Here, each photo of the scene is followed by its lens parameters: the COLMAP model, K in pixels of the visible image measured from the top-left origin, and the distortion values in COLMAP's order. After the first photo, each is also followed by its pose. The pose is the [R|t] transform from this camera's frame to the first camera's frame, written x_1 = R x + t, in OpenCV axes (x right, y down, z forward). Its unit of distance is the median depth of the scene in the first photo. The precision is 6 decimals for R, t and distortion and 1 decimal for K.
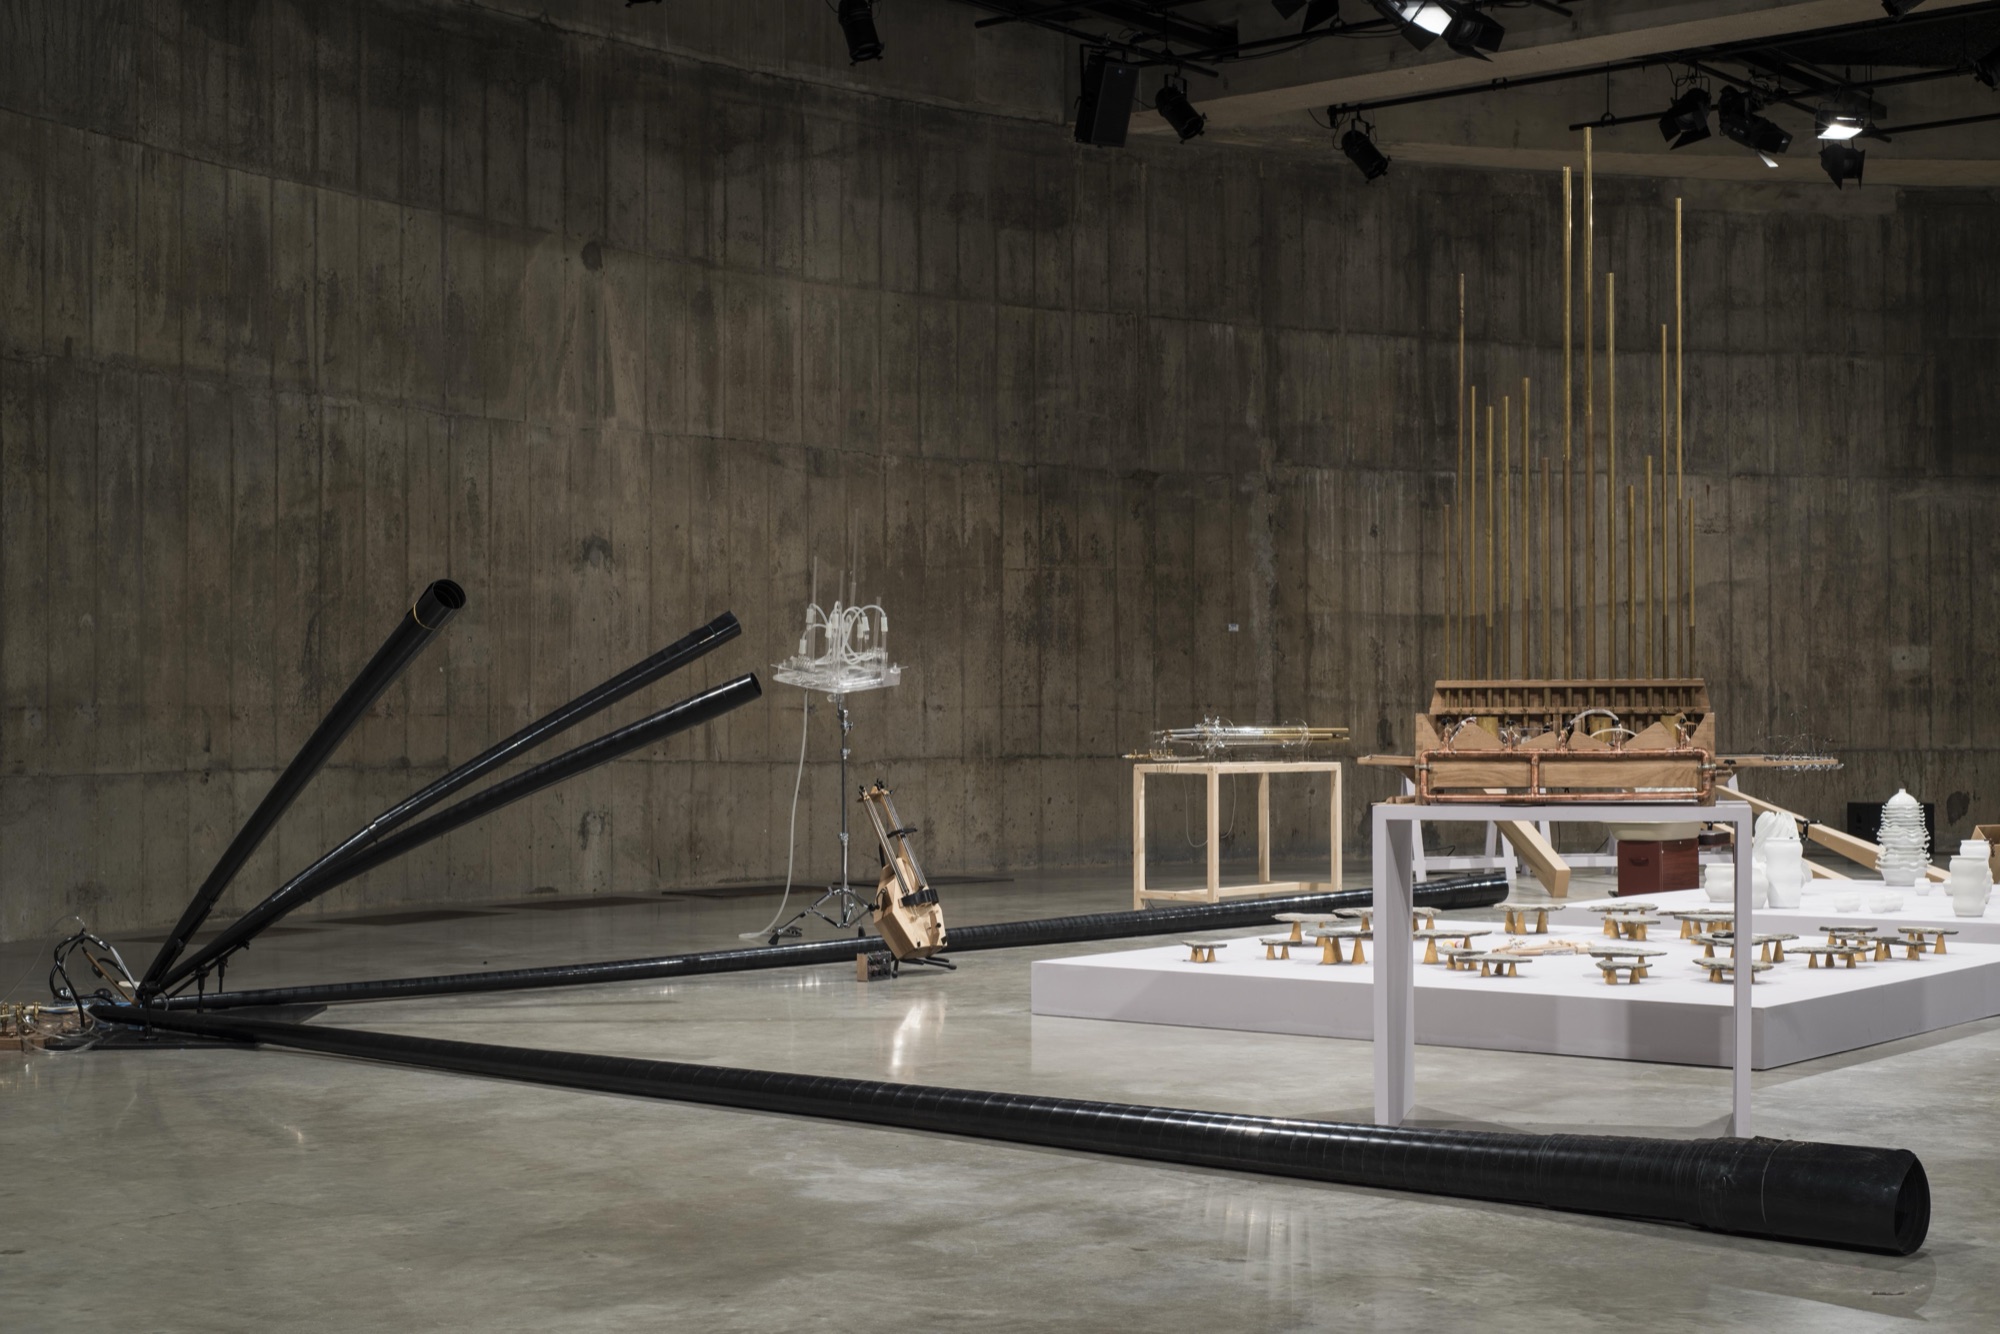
lens RADIAL K [[2896.9, 0, 995.9], [0, 2896.9, 668.2], [0, 0, 1]] dist [-0.020139, 0.030291]
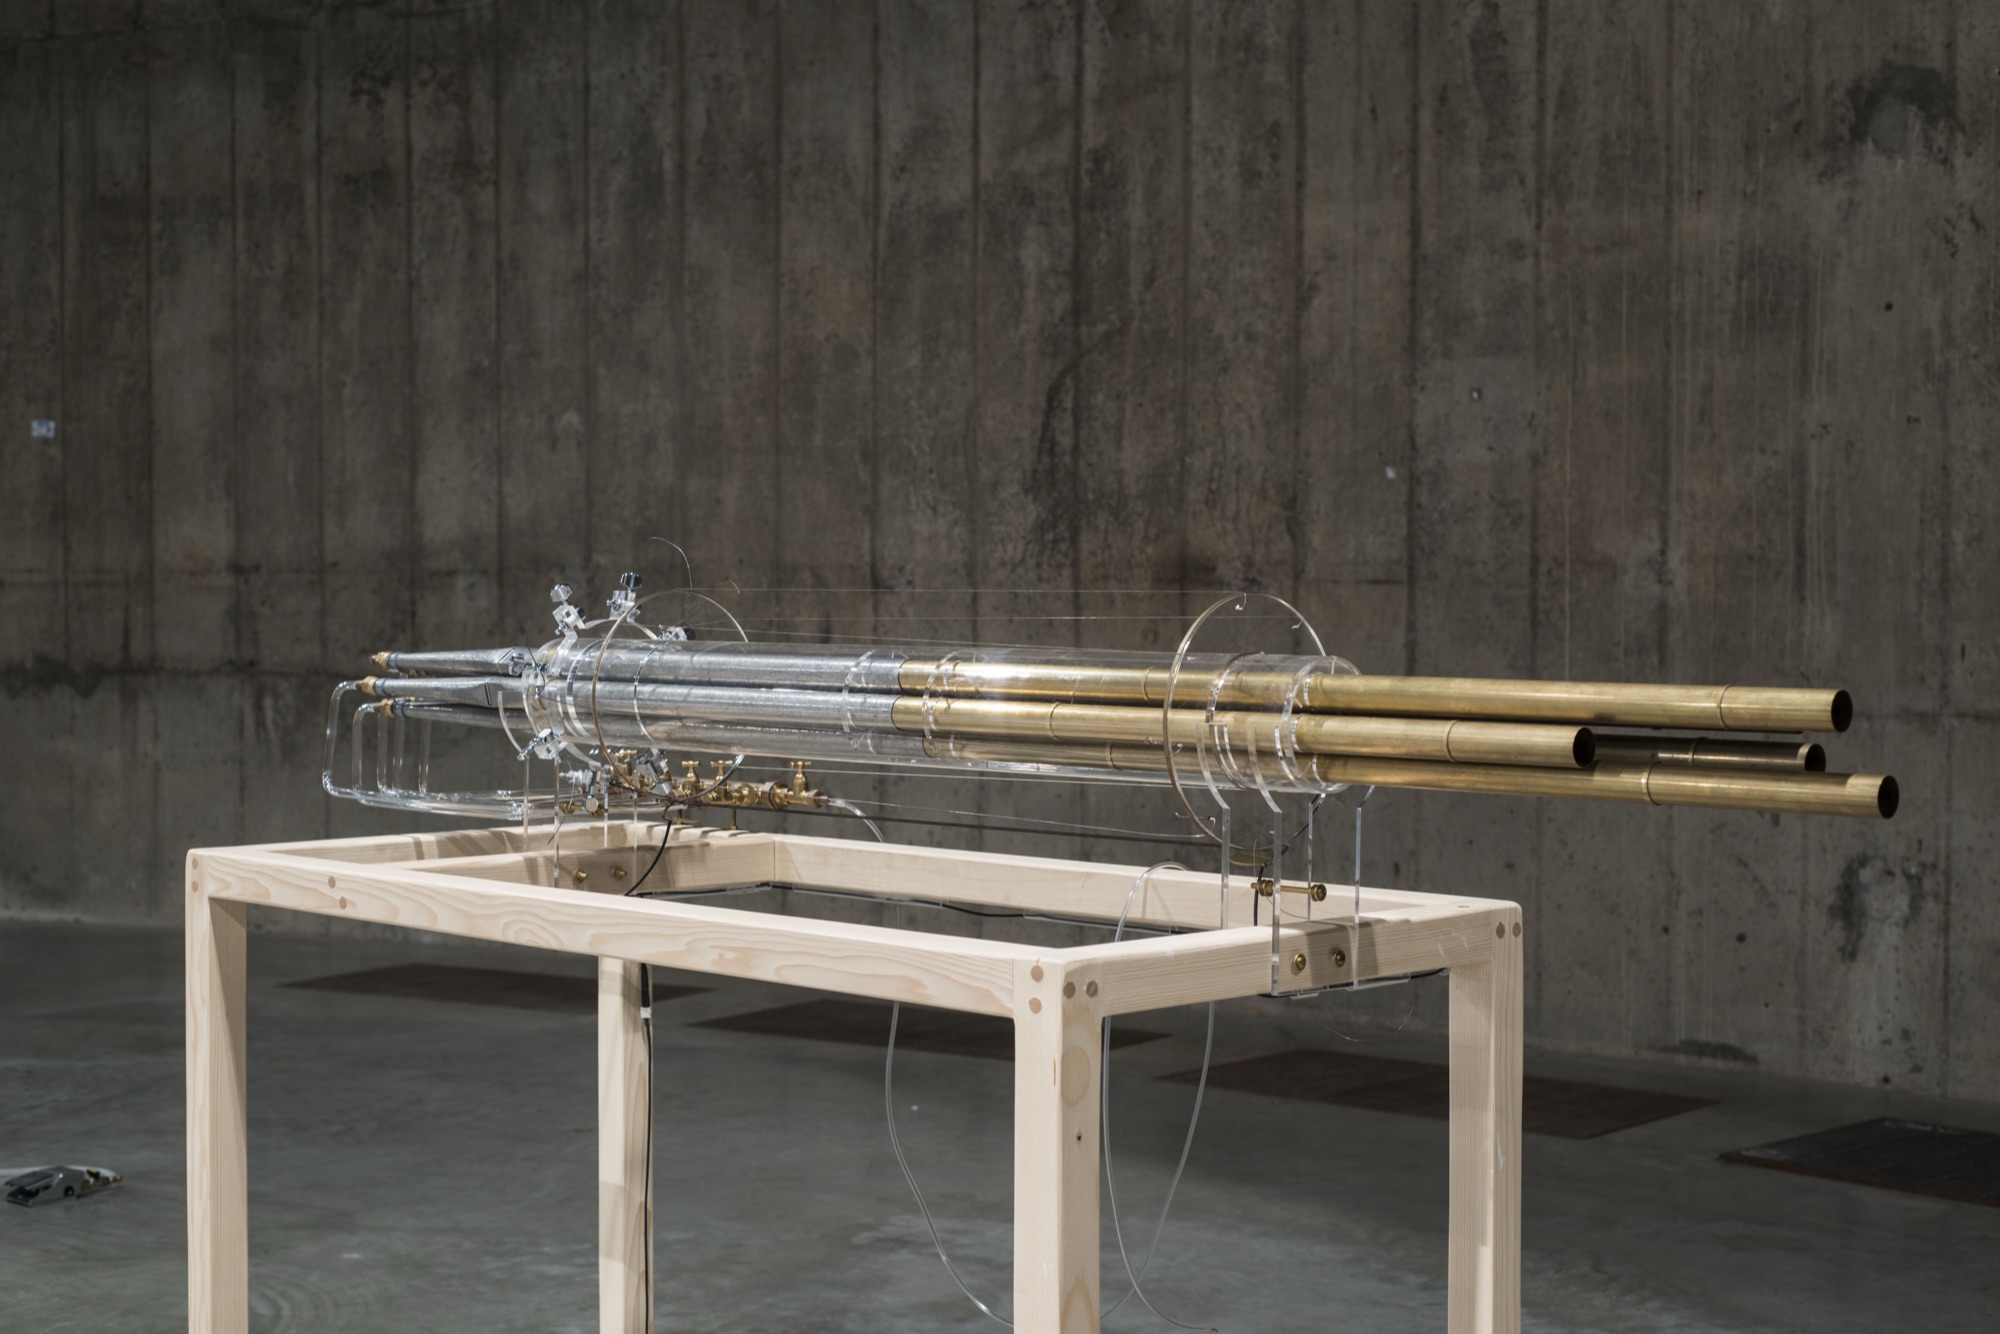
lens RADIAL K [[2938.4, 0, 1002.4], [0, 2938.4, 669.3], [0, 0, 1]] dist [-0.020570, 0.022350]
pose [[-0.085368, 0.028355, -0.995946, 0.193554], [0.016921, 0.999492, 0.027006, 0.013430], [0.996206, -0.014547, -0.085804, 0.801765]]
